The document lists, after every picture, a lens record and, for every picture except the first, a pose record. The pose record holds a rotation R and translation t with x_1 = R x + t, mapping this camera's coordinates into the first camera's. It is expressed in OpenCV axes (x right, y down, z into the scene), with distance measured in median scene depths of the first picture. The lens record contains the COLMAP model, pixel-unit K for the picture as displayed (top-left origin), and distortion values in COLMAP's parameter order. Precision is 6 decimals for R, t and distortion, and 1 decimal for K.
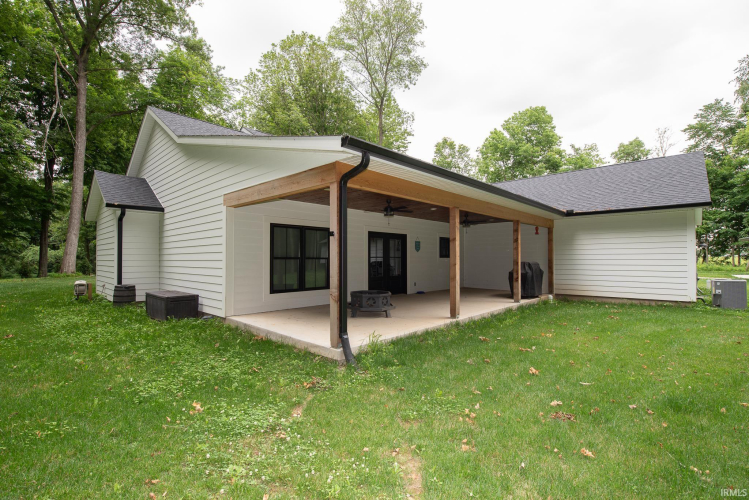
lens RADIAL K [[346.7, 0, 375.0], [0, 346.7, 253.8], [0, 0, 1]] dist [-0.005439, -0.000092]
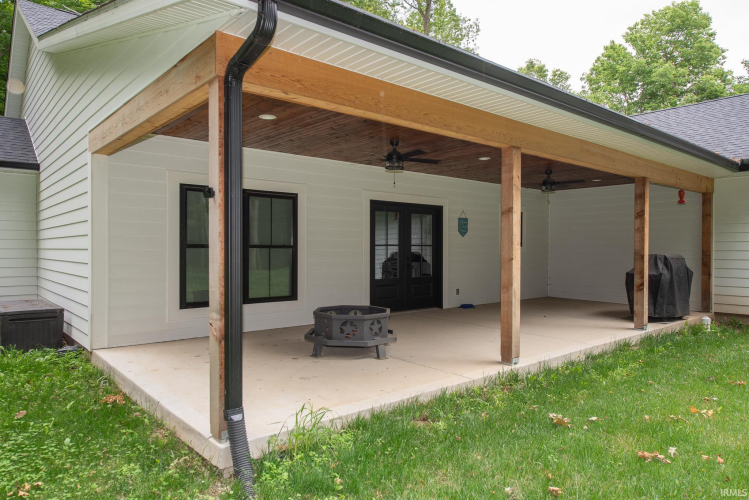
lens RADIAL K [[500.5, 0, 373.9], [0, 500.5, 249.3], [0, 0, 1]] dist [0.001592, 0.004172]
pose [[0.993903, 0.005036, -0.110143, 0.085891], [-0.003025, 0.999826, 0.018419, 0.001969], [0.110217, -0.017974, 0.993745, 0.187387]]
